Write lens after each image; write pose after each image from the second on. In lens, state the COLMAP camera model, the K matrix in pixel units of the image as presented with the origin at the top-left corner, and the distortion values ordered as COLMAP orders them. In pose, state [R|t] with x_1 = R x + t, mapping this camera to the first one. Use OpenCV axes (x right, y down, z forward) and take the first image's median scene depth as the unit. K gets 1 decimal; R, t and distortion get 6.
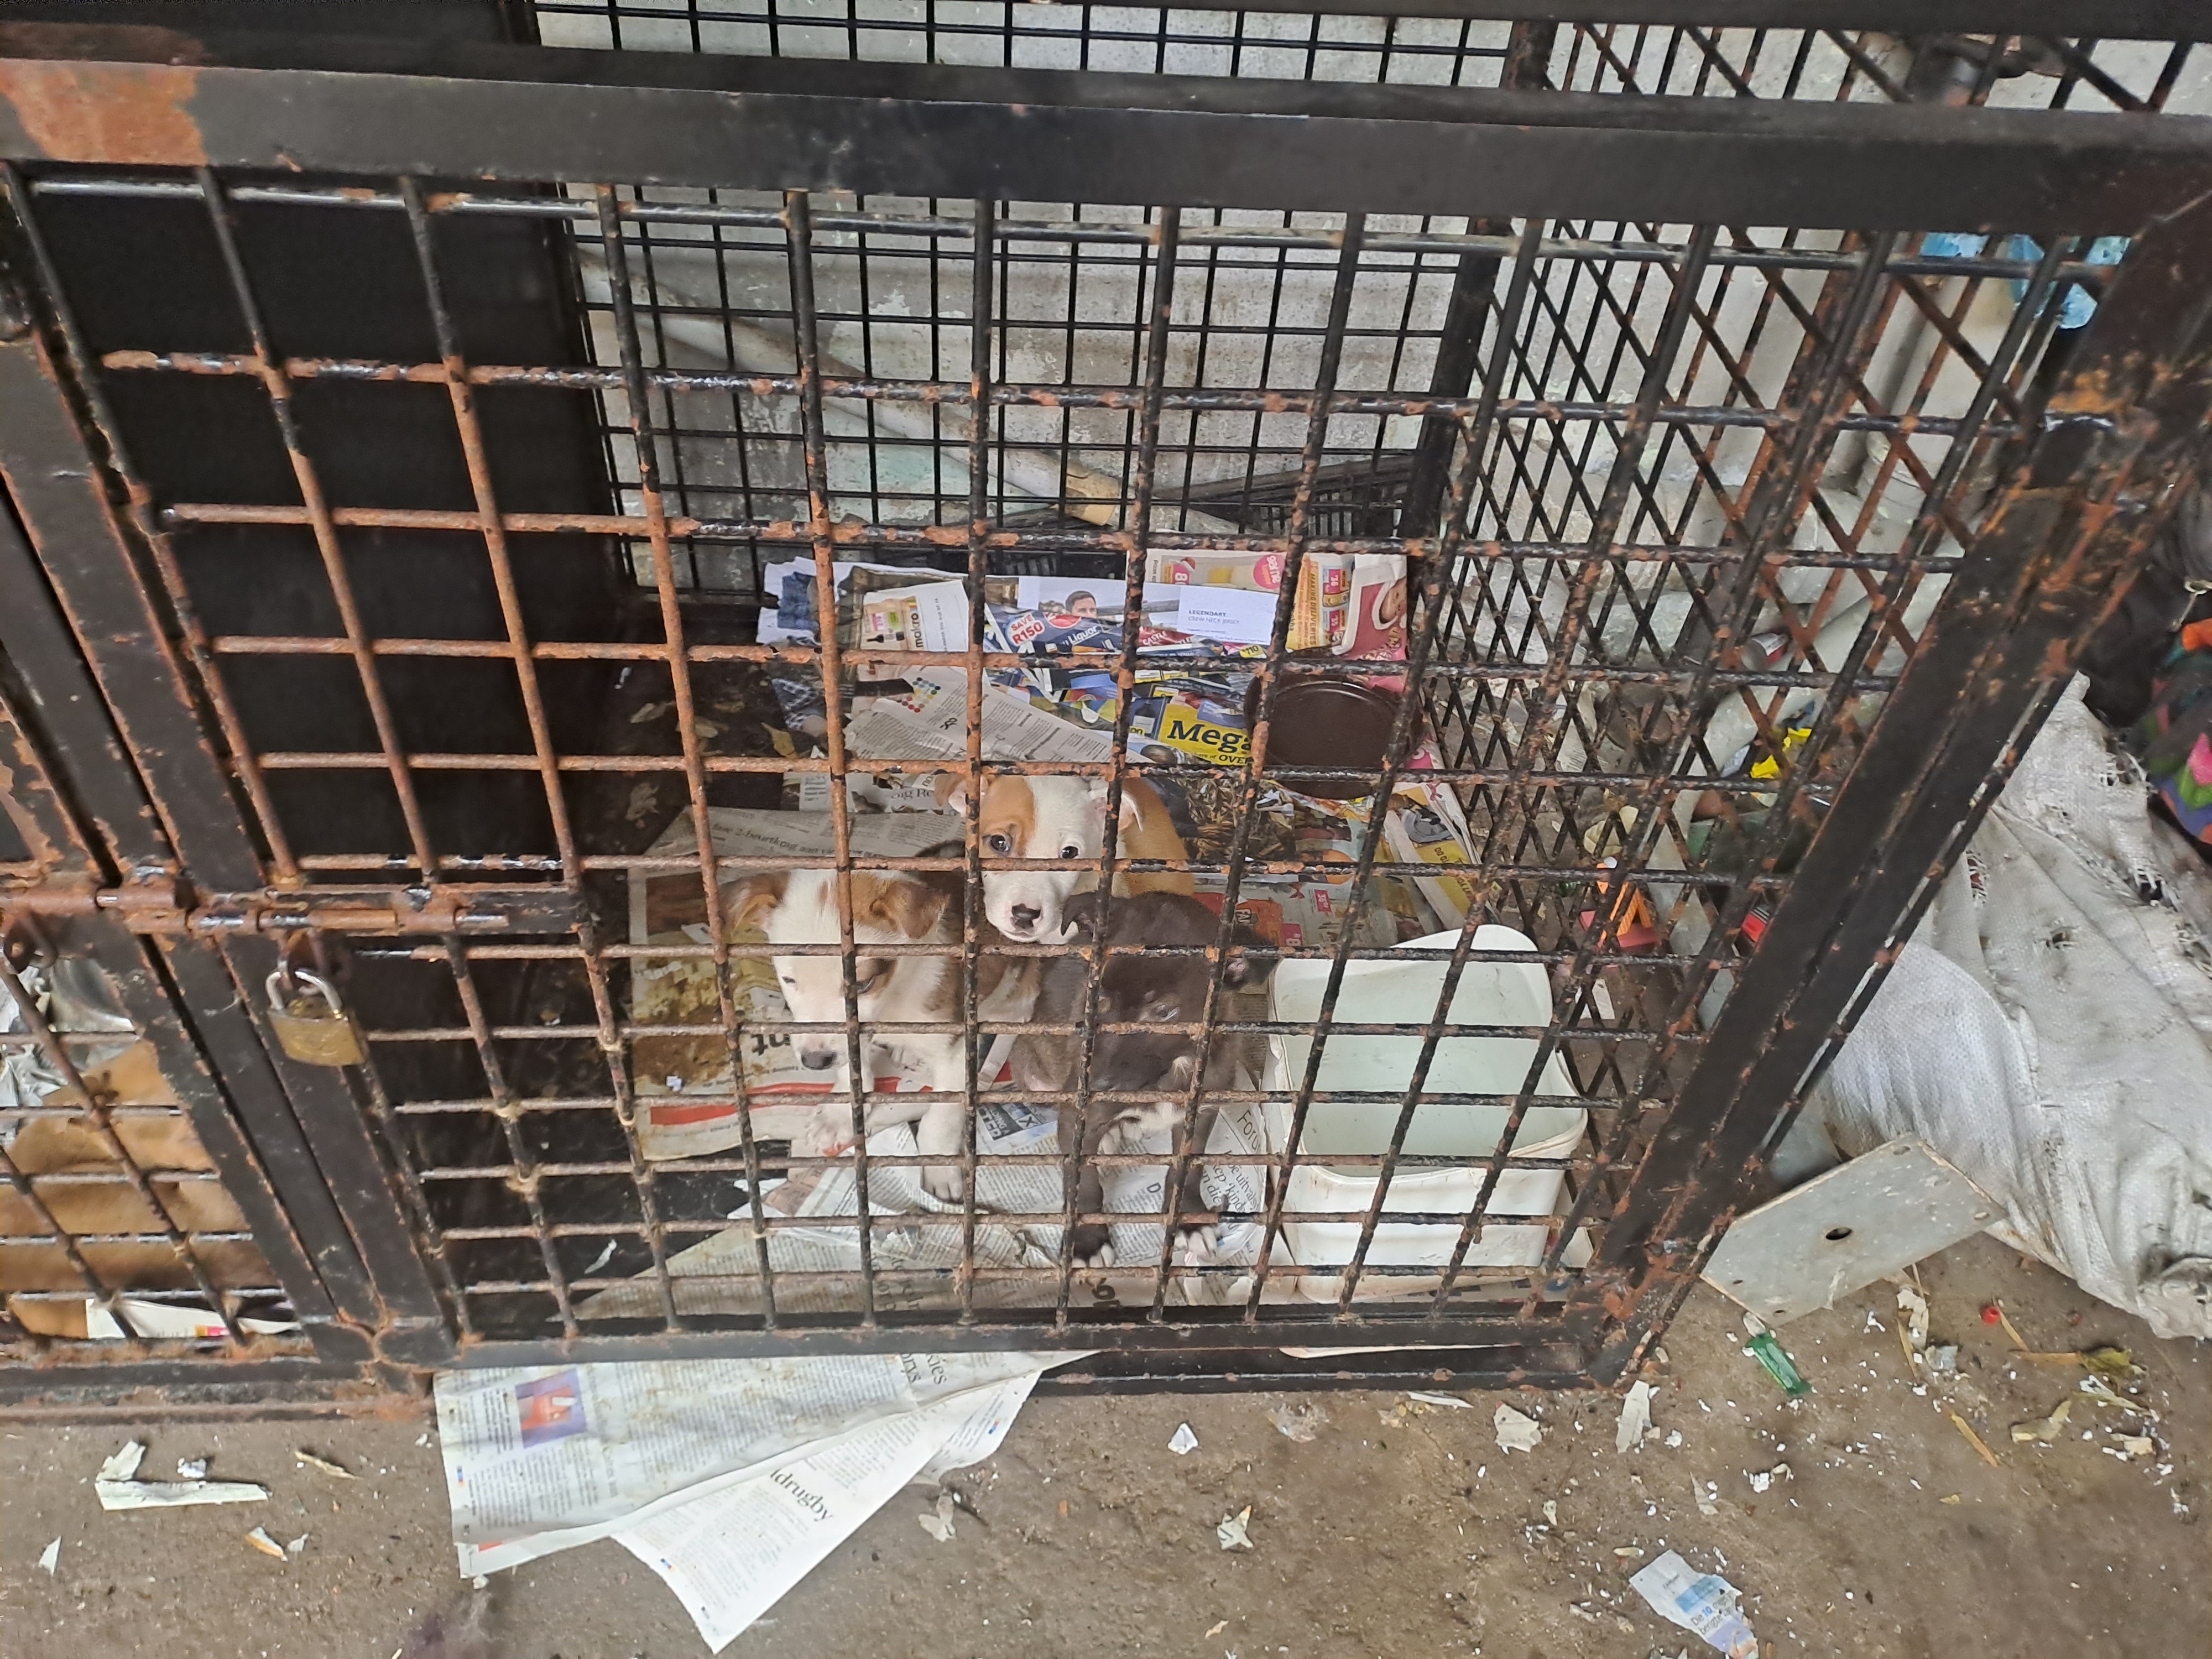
lens RADIAL K [[1727.9, 0, 1095.4], [0, 1727.9, 863.7], [0, 0, 1]] dist [0.067711, -0.019190]
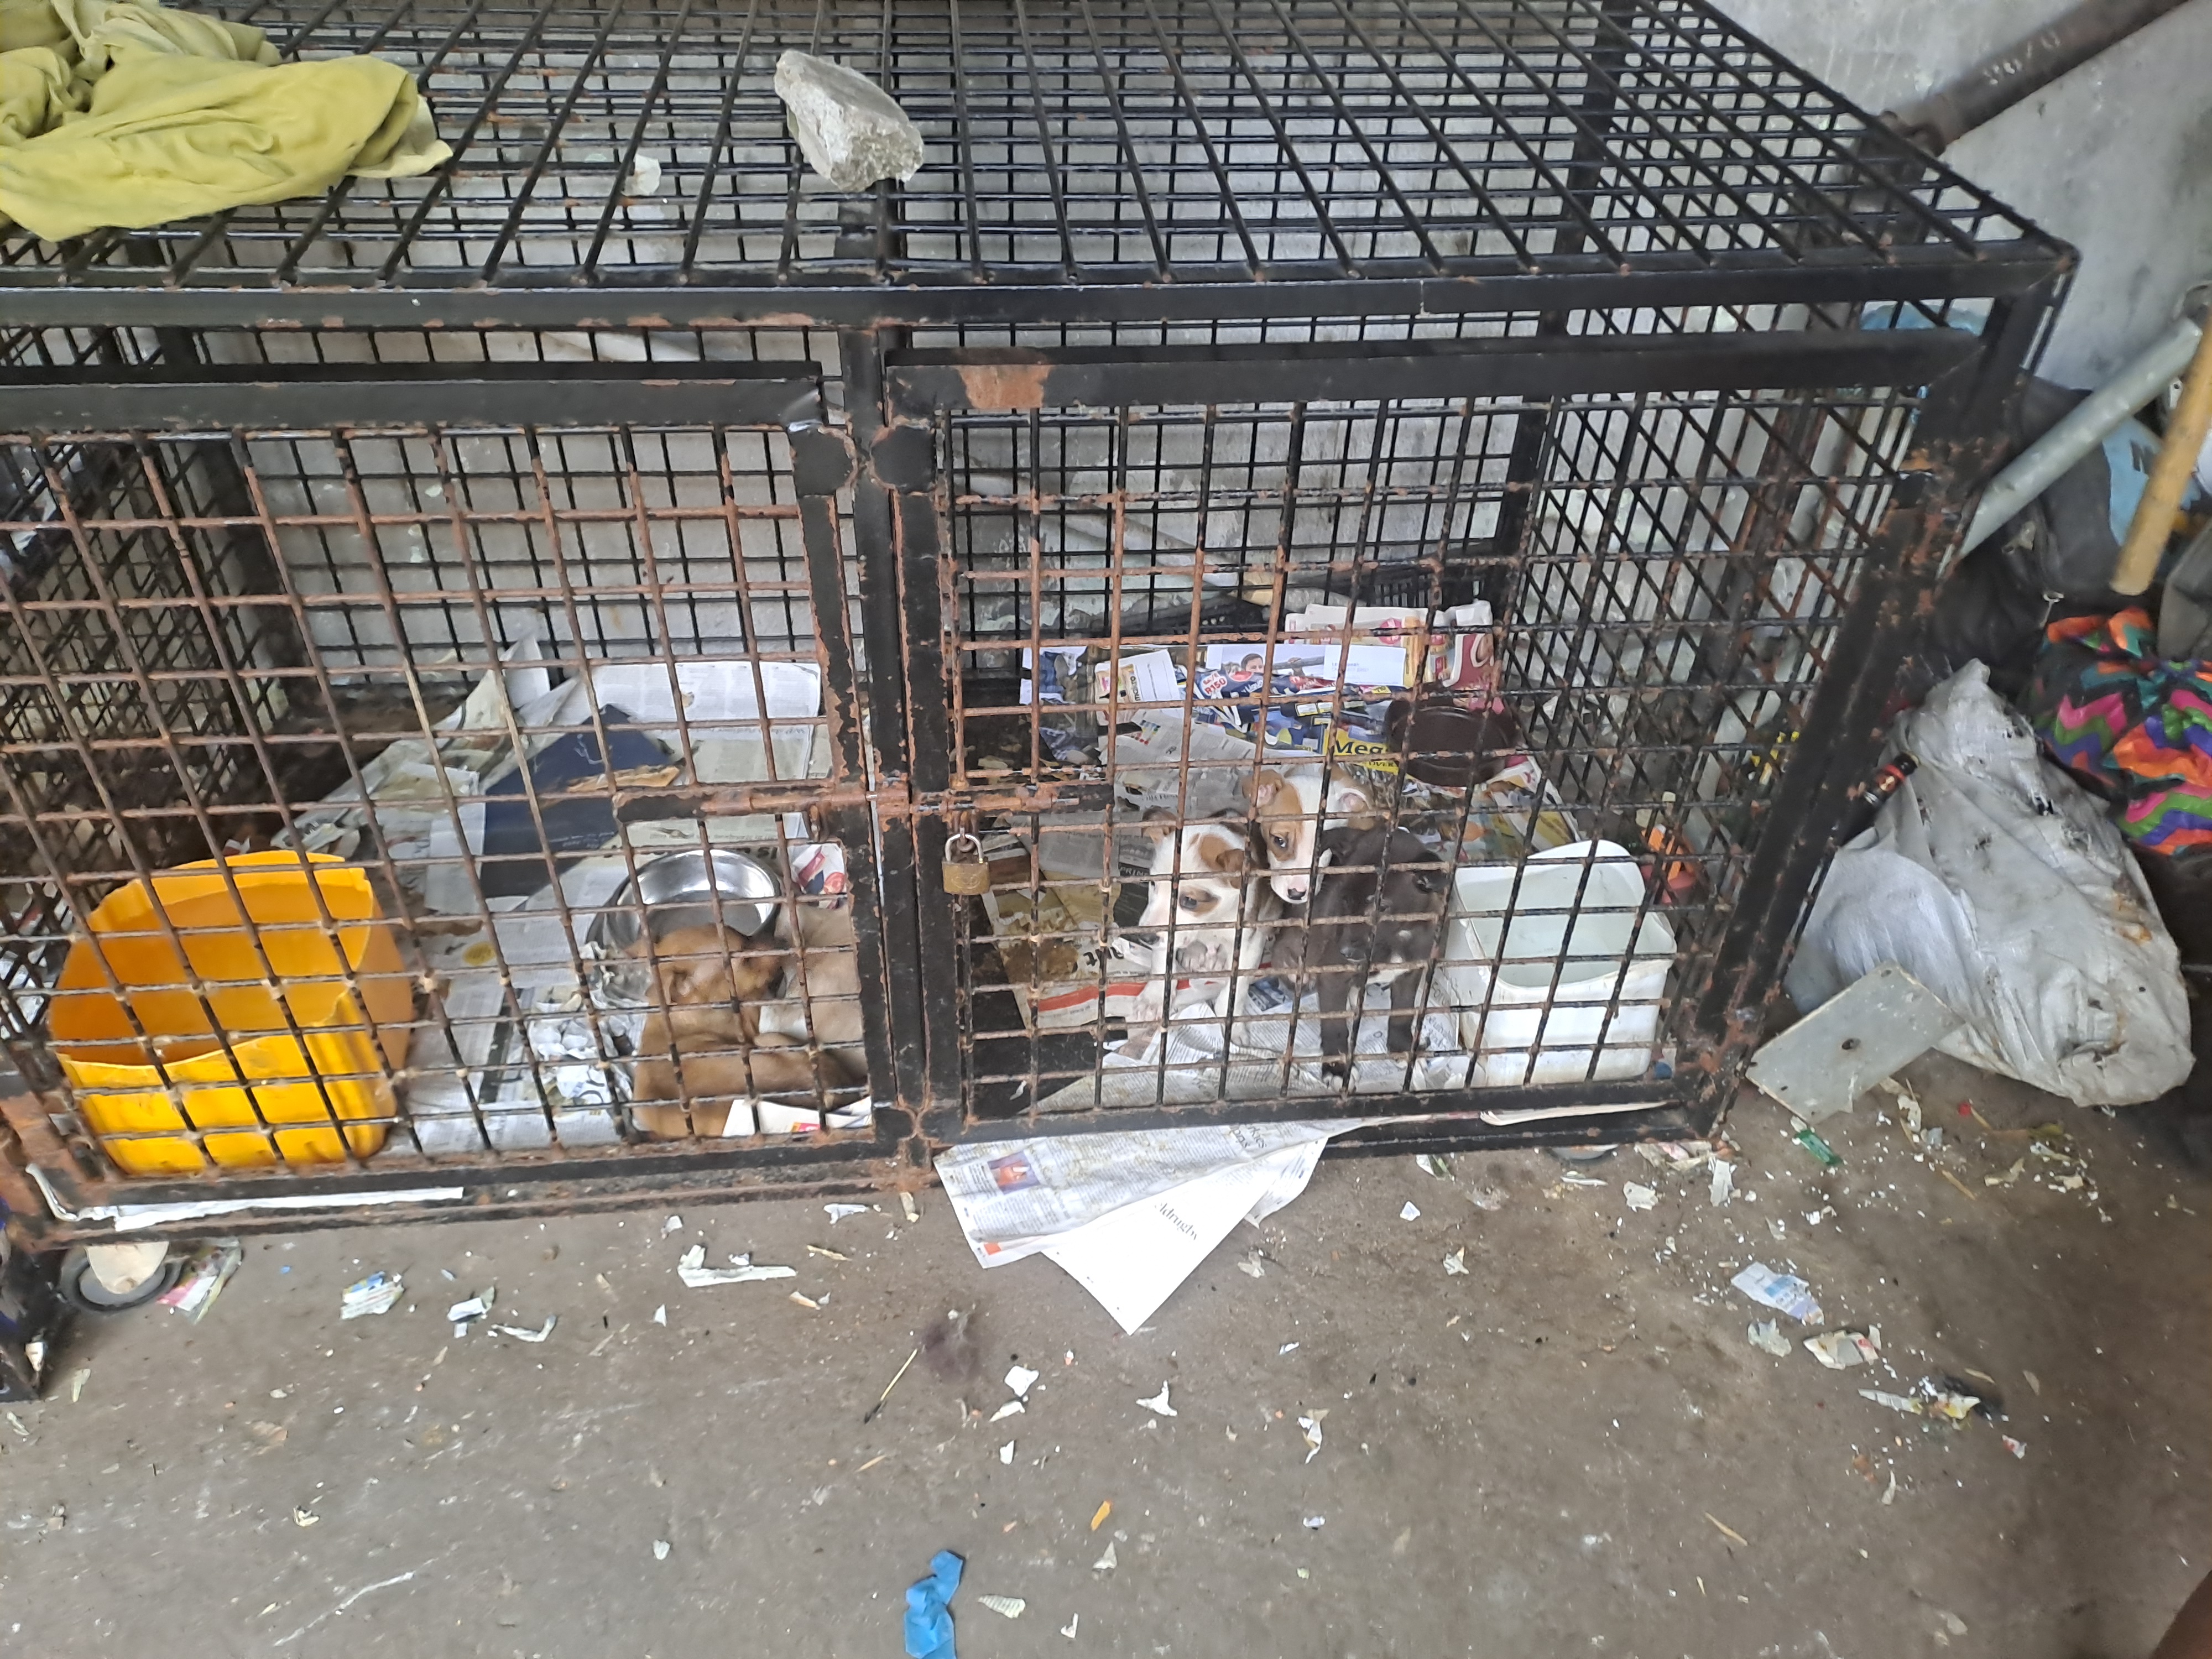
lens RADIAL K [[1727.9, 0, 1102.1], [0, 1727.9, 818.0], [0, 0, 1]] dist [0.067711, -0.019190]
pose [[0.998252, -0.057996, 0.011368, -0.202265], [0.058864, 0.992862, -0.103731, 0.142909], [-0.005270, 0.104219, 0.994540, -0.462182]]
